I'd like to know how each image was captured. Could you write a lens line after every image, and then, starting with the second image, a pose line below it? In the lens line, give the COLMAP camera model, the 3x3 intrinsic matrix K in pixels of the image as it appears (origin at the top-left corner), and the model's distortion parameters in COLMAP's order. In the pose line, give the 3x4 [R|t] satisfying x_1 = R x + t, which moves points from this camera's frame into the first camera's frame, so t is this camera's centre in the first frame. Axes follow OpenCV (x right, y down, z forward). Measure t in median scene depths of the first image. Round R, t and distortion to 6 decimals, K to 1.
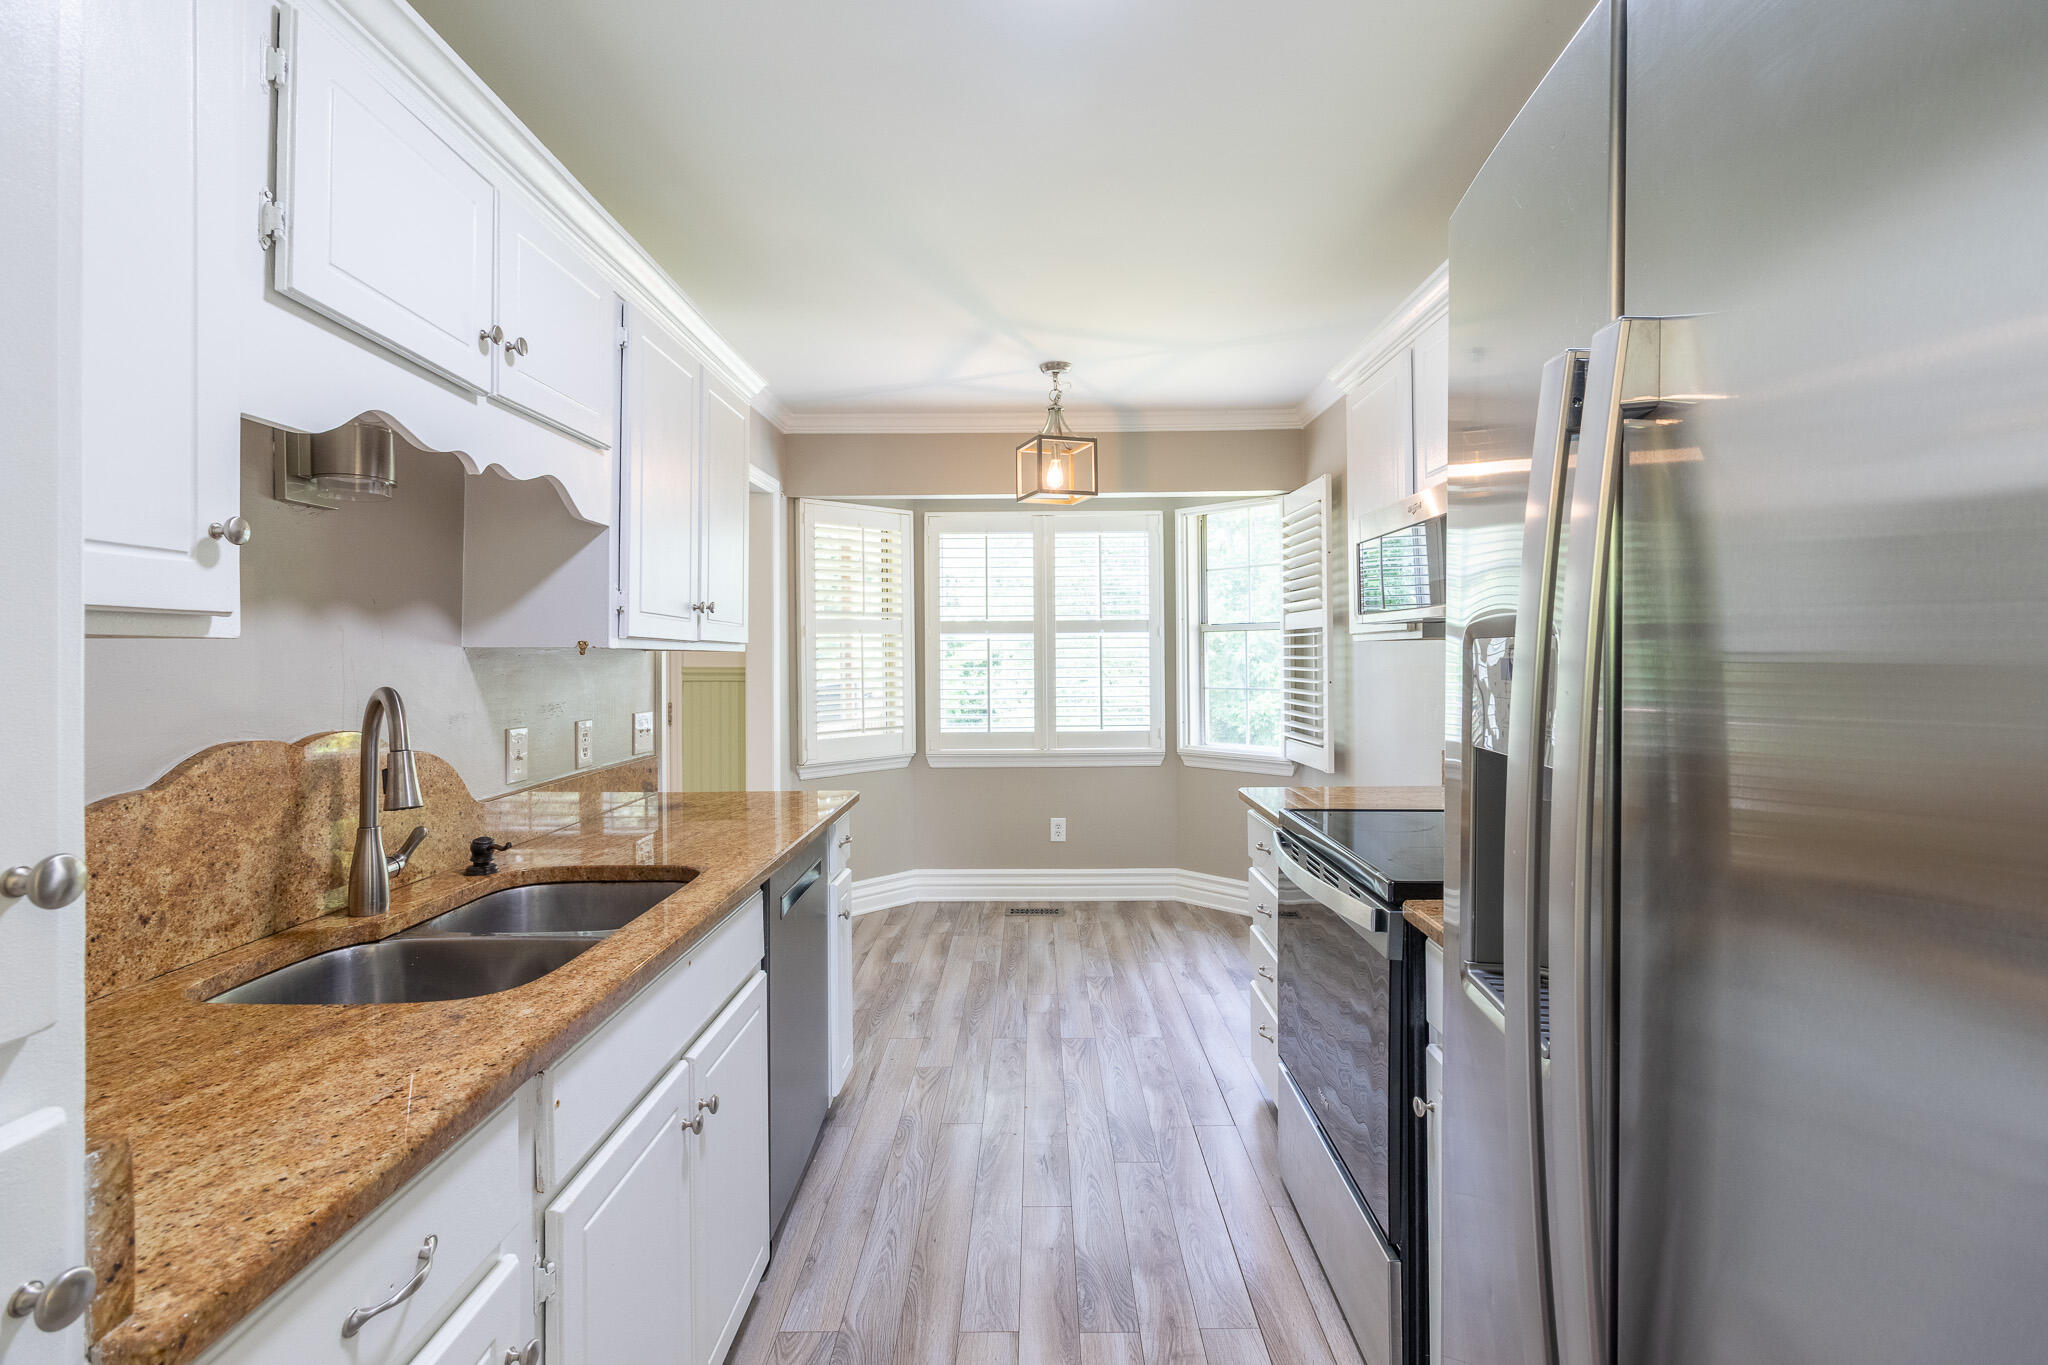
lens RADIAL K [[911.8, 0, 963.9], [0, 911.8, 690.4], [0, 0, 1]] dist [-0.000483, -0.000010]
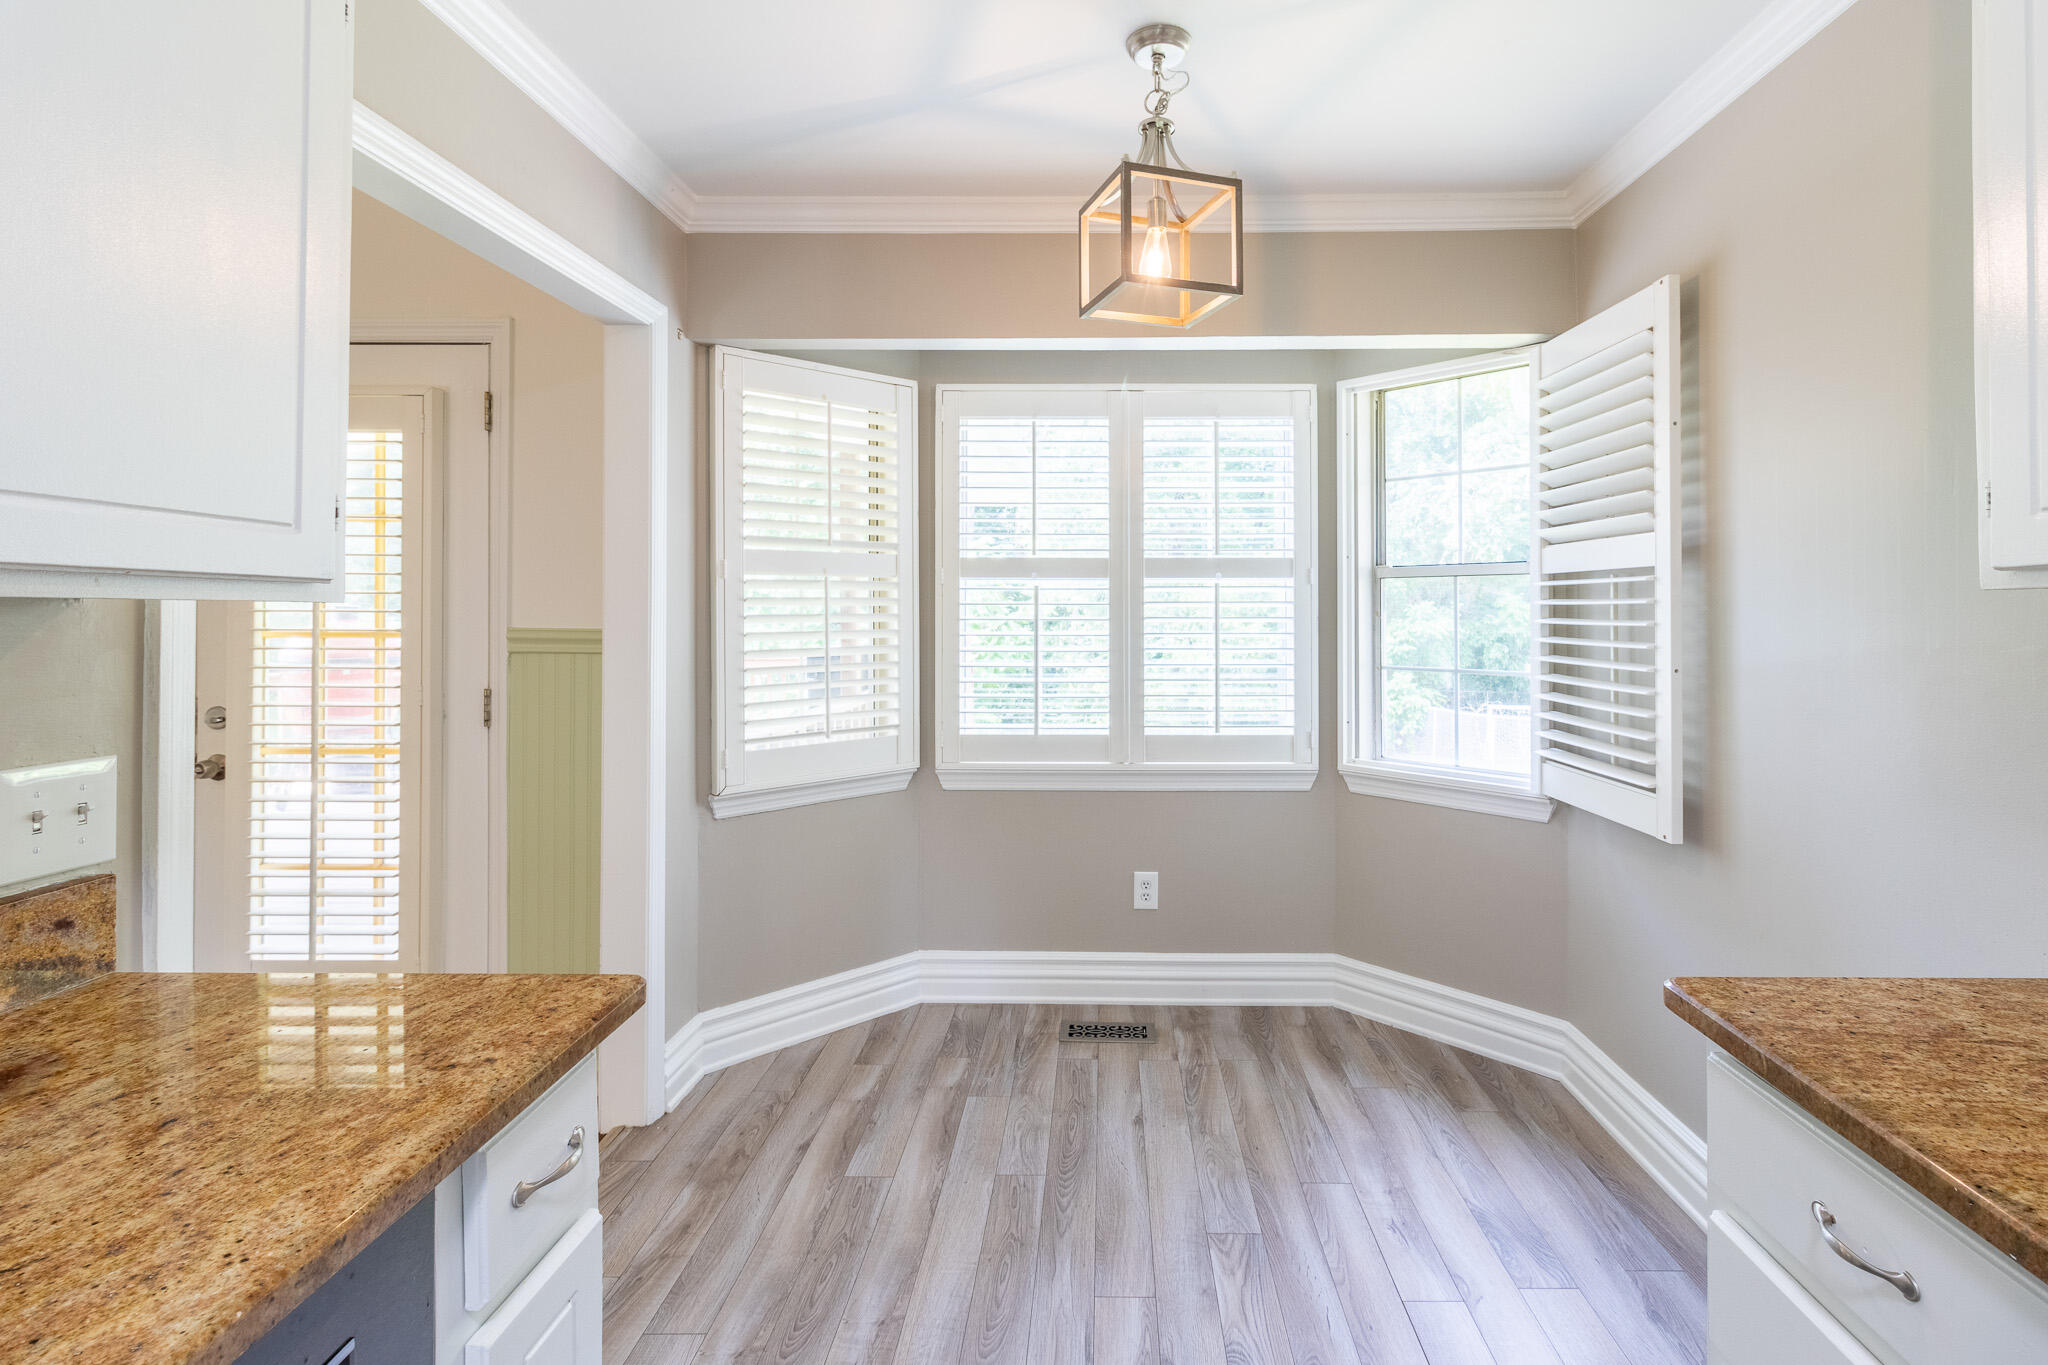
lens RADIAL K [[958.6, 0, 1022.2], [0, 958.6, 614.5], [0, 0, 1]] dist [-0.000839, -0.000001]
pose [[0.999908, 0.008394, -0.010680, 0.025253], [-0.008741, 0.999421, -0.032872, -0.016184], [0.010398, 0.032962, 0.999403, 0.357873]]
